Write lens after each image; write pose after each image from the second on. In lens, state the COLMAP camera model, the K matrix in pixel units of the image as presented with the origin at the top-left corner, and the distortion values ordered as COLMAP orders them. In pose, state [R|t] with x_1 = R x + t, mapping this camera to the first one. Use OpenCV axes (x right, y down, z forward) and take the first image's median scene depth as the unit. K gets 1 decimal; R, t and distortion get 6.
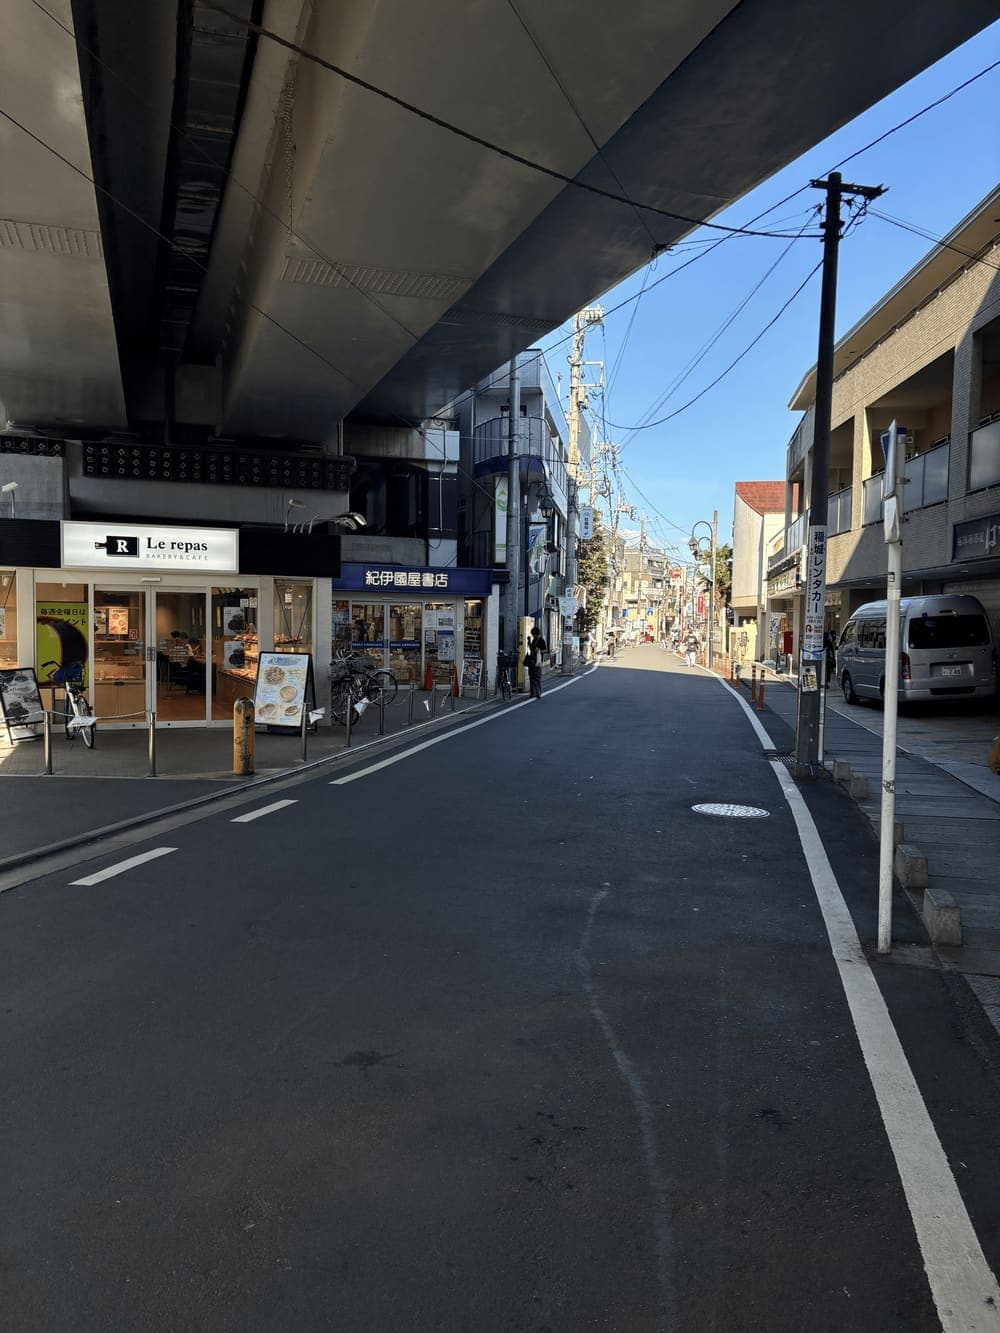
lens RADIAL K [[1001.2, 0, 498.4], [0, 1001.2, 684.6], [0, 0, 1]] dist [0.001967, -0.000445]
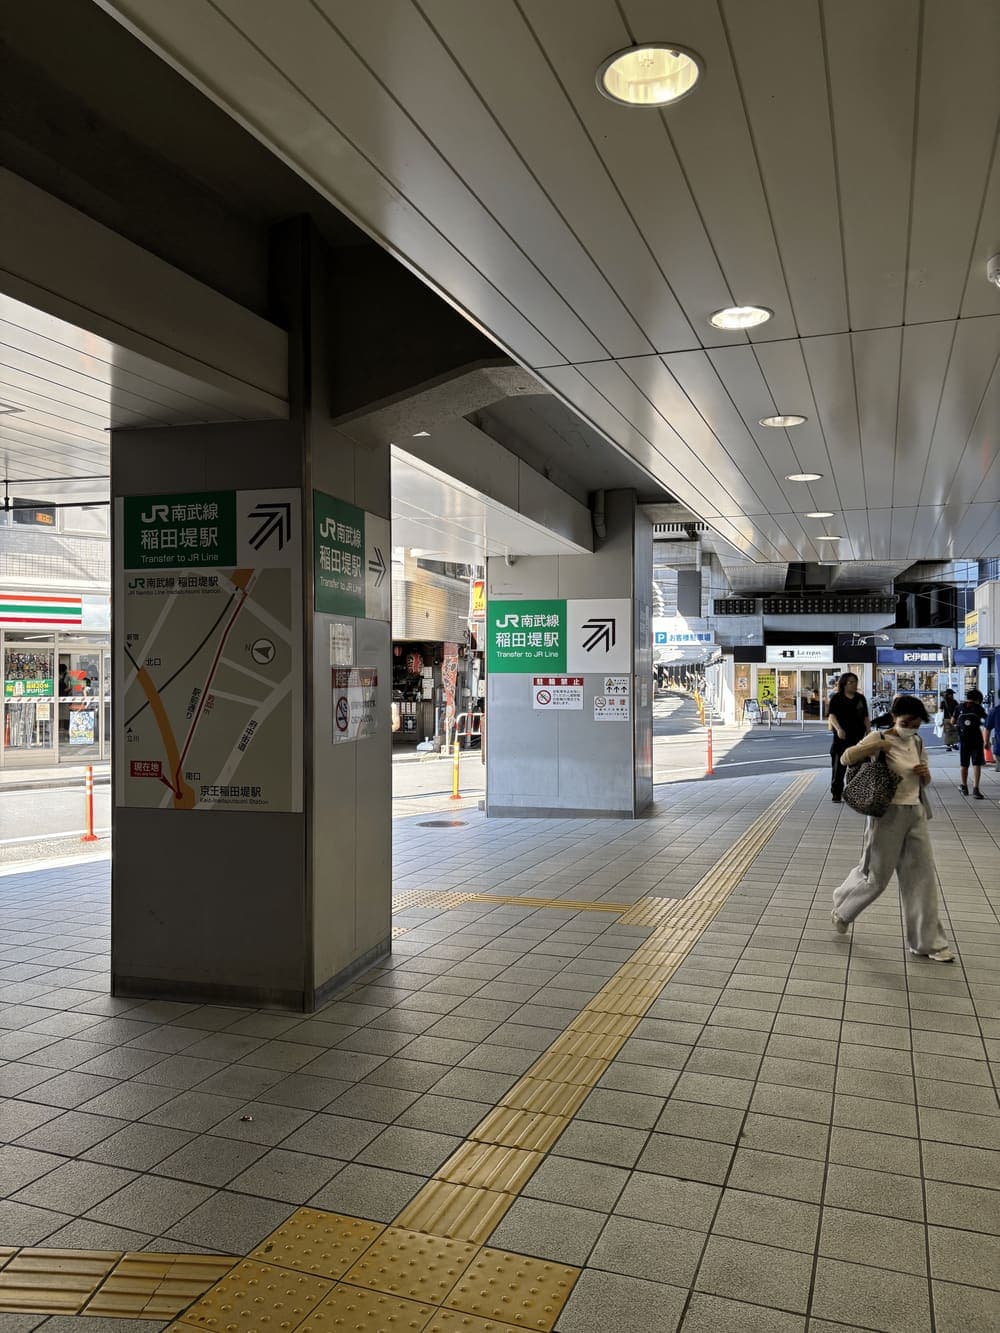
lens RADIAL K [[1001.2, 0, 498.4], [0, 1001.2, 684.6], [0, 0, 1]] dist [0.001967, -0.000445]
pose [[0.826505, -0.013306, -0.562772, 0.344584], [-0.018854, 0.998505, -0.051299, 0.067175], [0.562614, 0.053010, 0.825019, -1.155237]]
